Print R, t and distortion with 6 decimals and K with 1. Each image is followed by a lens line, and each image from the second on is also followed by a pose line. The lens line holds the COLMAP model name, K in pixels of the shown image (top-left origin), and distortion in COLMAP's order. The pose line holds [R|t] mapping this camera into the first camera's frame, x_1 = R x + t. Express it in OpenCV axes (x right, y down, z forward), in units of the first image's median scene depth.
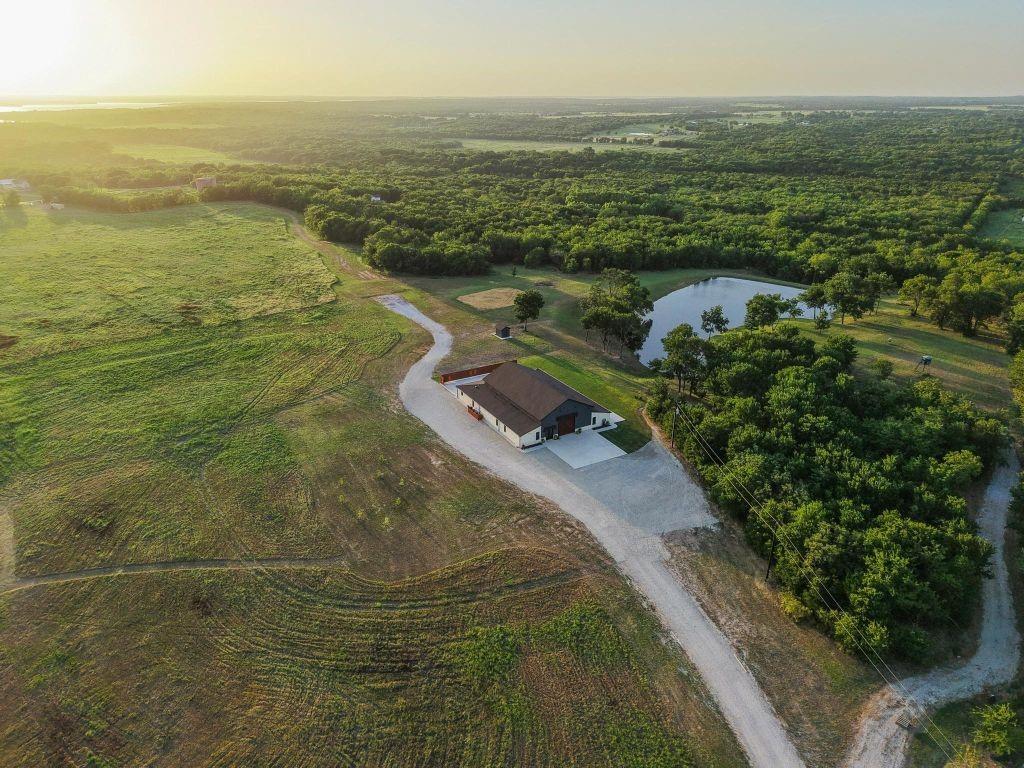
lens RADIAL K [[680.4, 0, 515.7], [0, 680.4, 382.5], [0, 0, 1]] dist [0.025428, -0.028315]
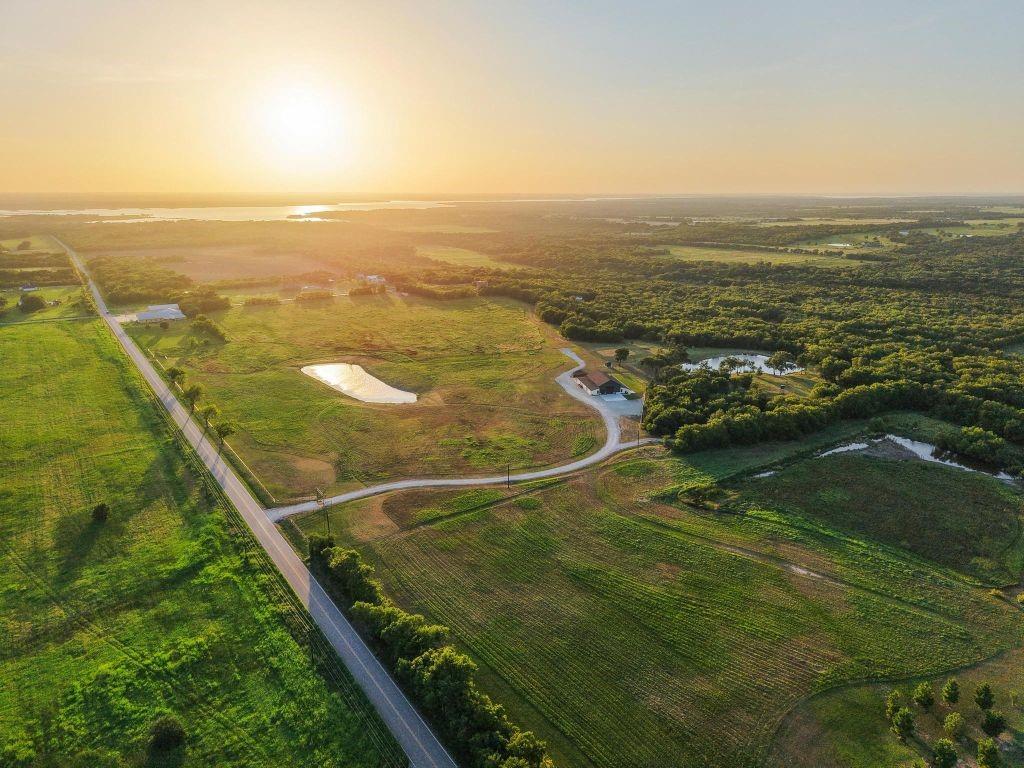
lens RADIAL K [[680.4, 0, 514.4], [0, 680.4, 381.1], [0, 0, 1]] dist [0.025428, -0.028315]
pose [[0.943698, 0.085634, -0.319533, 0.310105], [-0.125308, 0.986470, -0.105710, 0.193286], [0.306158, 0.139799, 0.941660, -0.913986]]
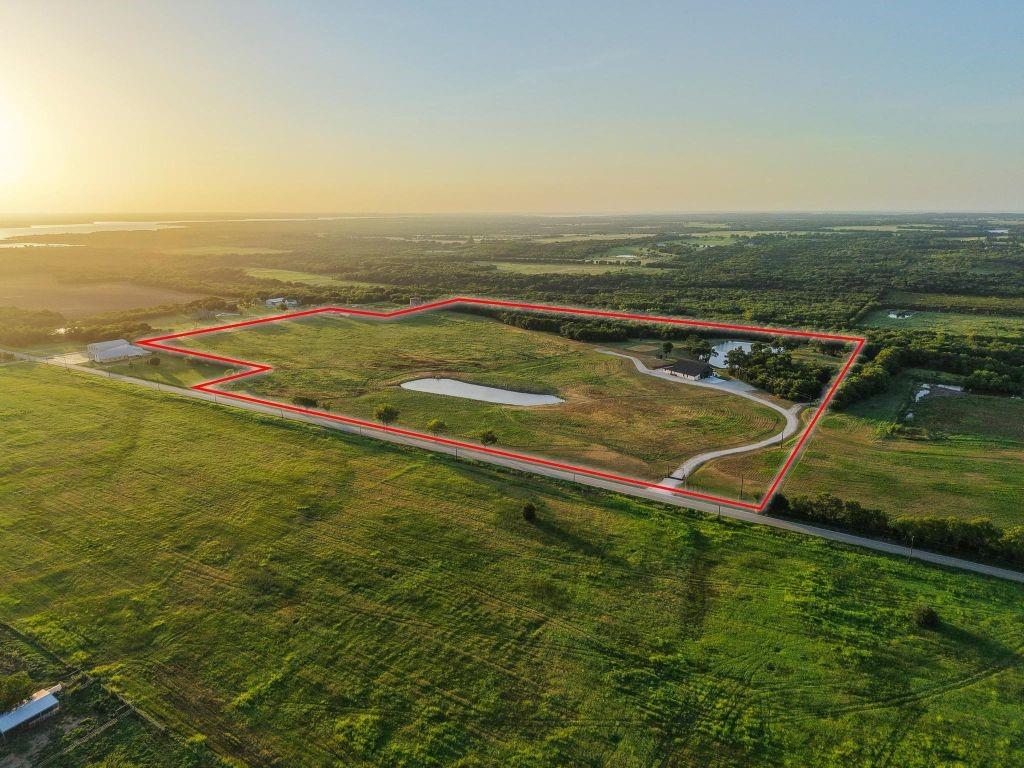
lens RADIAL K [[680.4, 0, 508.5], [0, 680.4, 386.8], [0, 0, 1]] dist [0.025428, -0.028315]
pose [[0.998728, -0.018989, 0.046709, -0.543716], [0.025516, 0.989339, -0.143378, 0.298443], [-0.043489, 0.144387, 0.988565, -1.162689]]
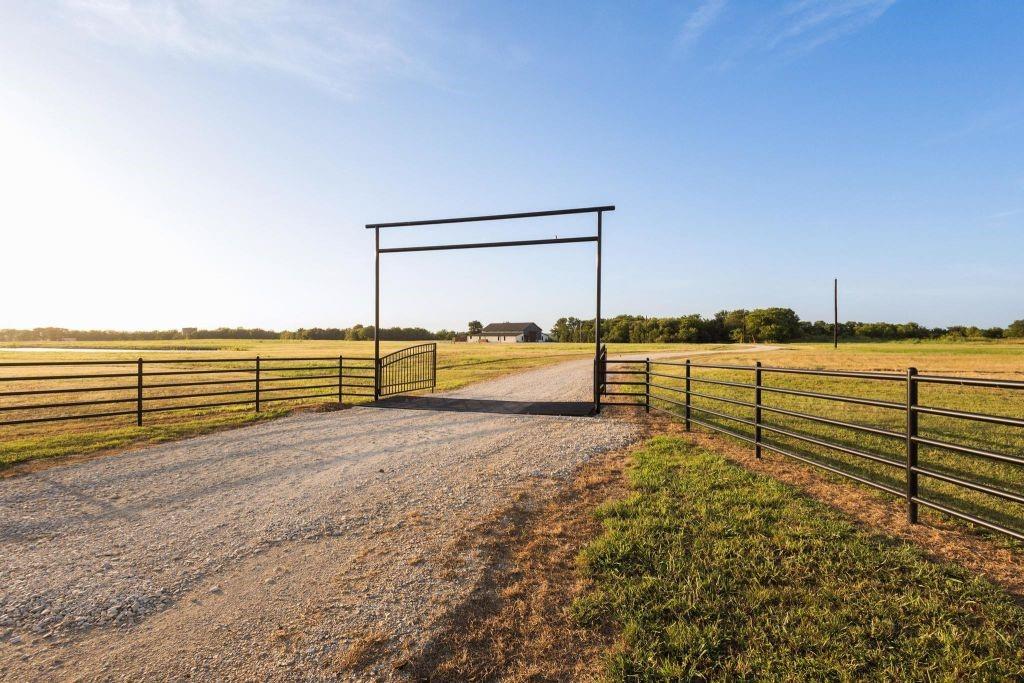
lens RADIAL K [[465.9, 0, 516.0], [0, 465.9, 340.1], [0, 0, 1]] dist [0.001179, -0.000796]
pose [[0.940556, -0.000476, 0.339639, -0.242475], [0.129452, 0.925017, -0.357192, 0.304788], [-0.314002, 0.379926, 0.870091, -0.123279]]
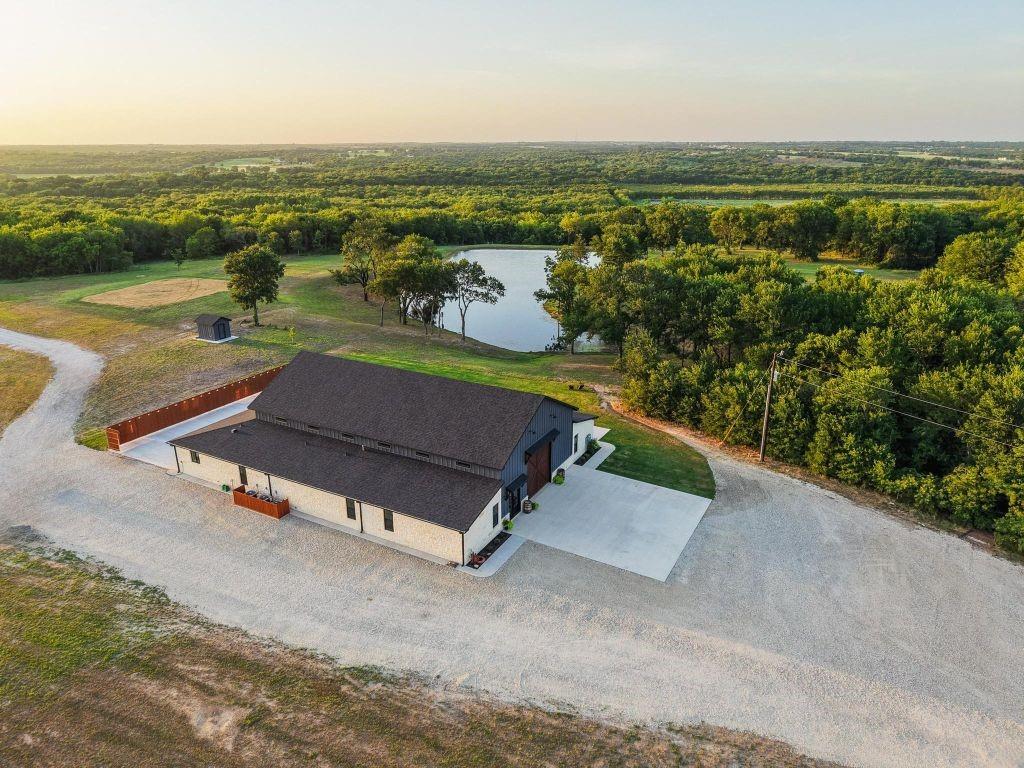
lens RADIAL K [[680.4, 0, 510.2], [0, 680.4, 384.6], [0, 0, 1]] dist [0.025428, -0.028315]
pose [[0.858375, -0.171146, 0.483634, -0.061035], [0.200231, 0.979710, -0.008684, 0.008643], [-0.472335, 0.104292, 0.875227, 0.349318]]
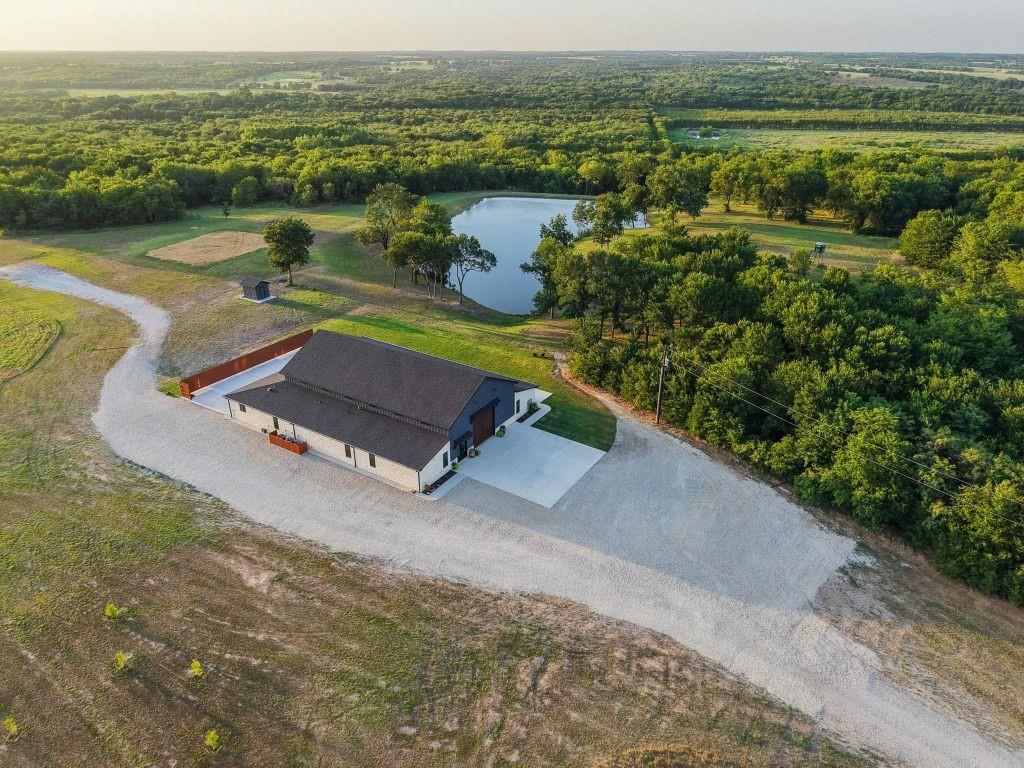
lens RADIAL K [[680.4, 0, 510.6], [0, 680.4, 382.4], [0, 0, 1]] dist [0.025428, -0.028315]
pose [[0.890221, -0.195293, 0.411543, -0.062713], [0.173353, 0.980702, 0.090396, -0.008165], [-0.421255, -0.009130, 0.906896, 0.264955]]
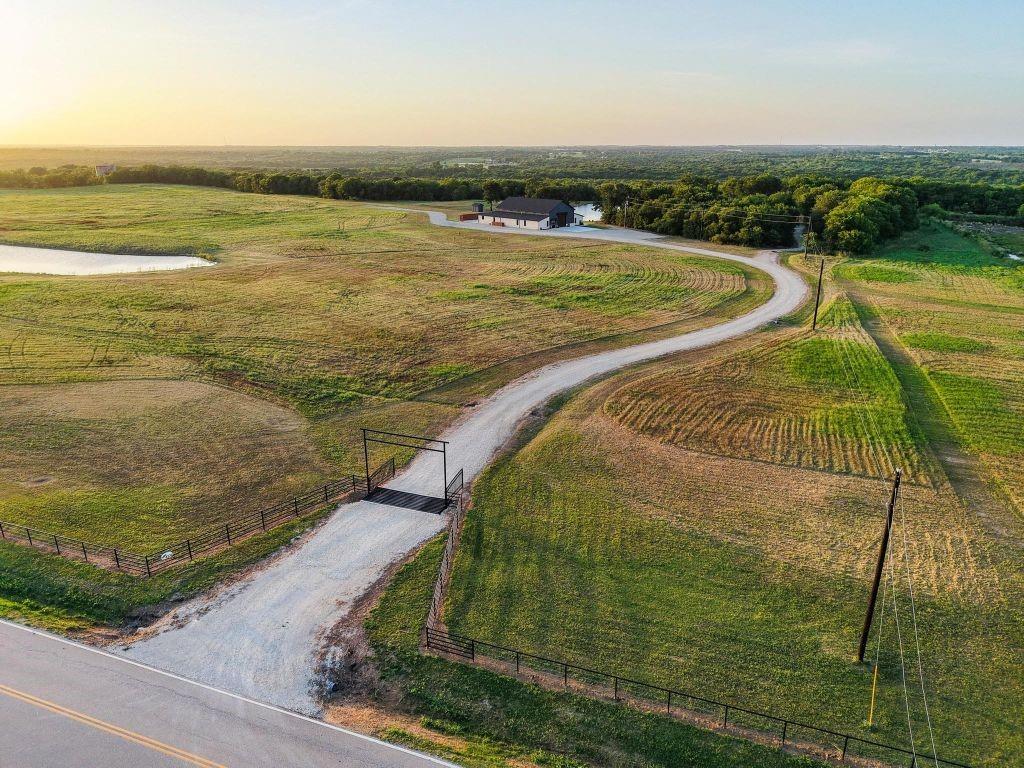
lens RADIAL K [[680.4, 0, 520.3], [0, 680.4, 384.7], [0, 0, 1]] dist [0.025428, -0.028315]
pose [[0.962836, -0.083447, 0.256872, -0.245137], [0.099455, 0.993787, -0.049951, 0.274857], [-0.251108, 0.073641, 0.965154, -0.267380]]
